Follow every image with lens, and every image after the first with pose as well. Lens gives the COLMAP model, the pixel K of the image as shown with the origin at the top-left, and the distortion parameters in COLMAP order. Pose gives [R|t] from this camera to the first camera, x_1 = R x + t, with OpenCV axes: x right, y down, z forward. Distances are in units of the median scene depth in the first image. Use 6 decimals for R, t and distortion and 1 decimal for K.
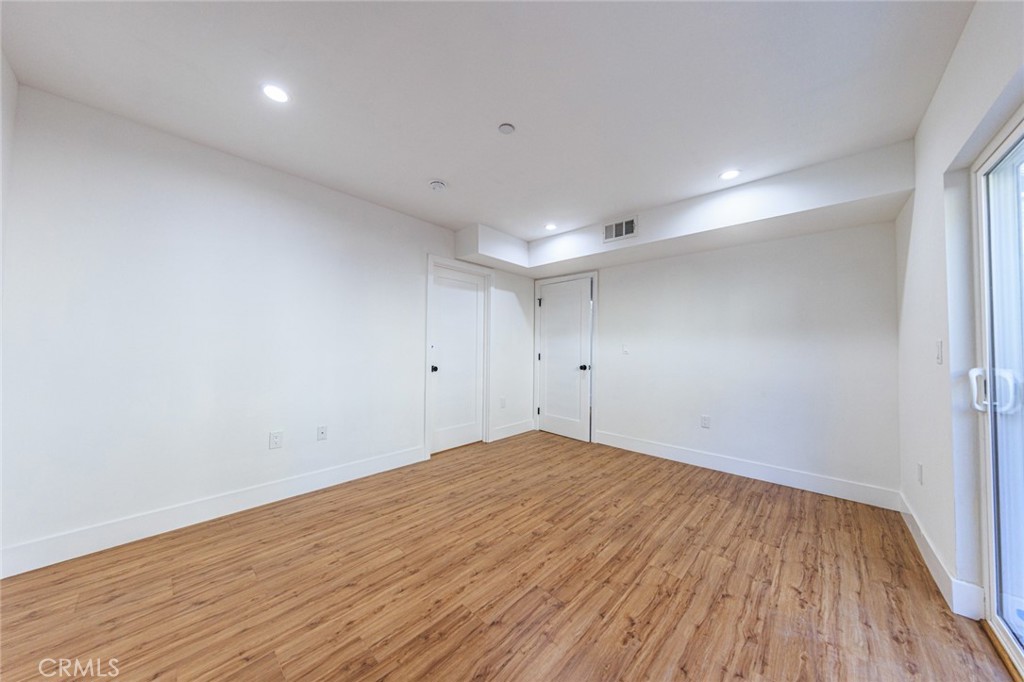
lens RADIAL K [[329.9, 0, 517.1], [0, 329.9, 342.0], [0, 0, 1]] dist [0.011481, -0.000073]
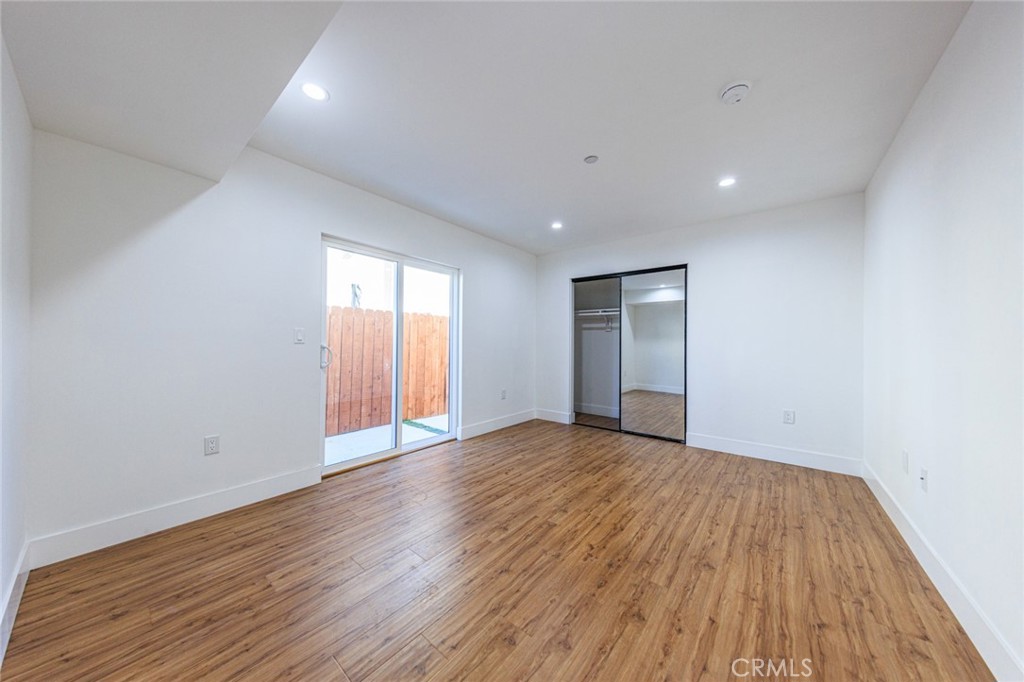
lens RADIAL K [[329.9, 0, 517.1], [0, 329.9, 342.0], [0, 0, 1]] dist [0.011481, -0.000073]
pose [[-0.998409, -0.022694, -0.051609, 0.264229], [-0.021301, 0.999398, -0.027391, 0.064975], [0.052199, -0.026248, -0.998292, 1.989839]]
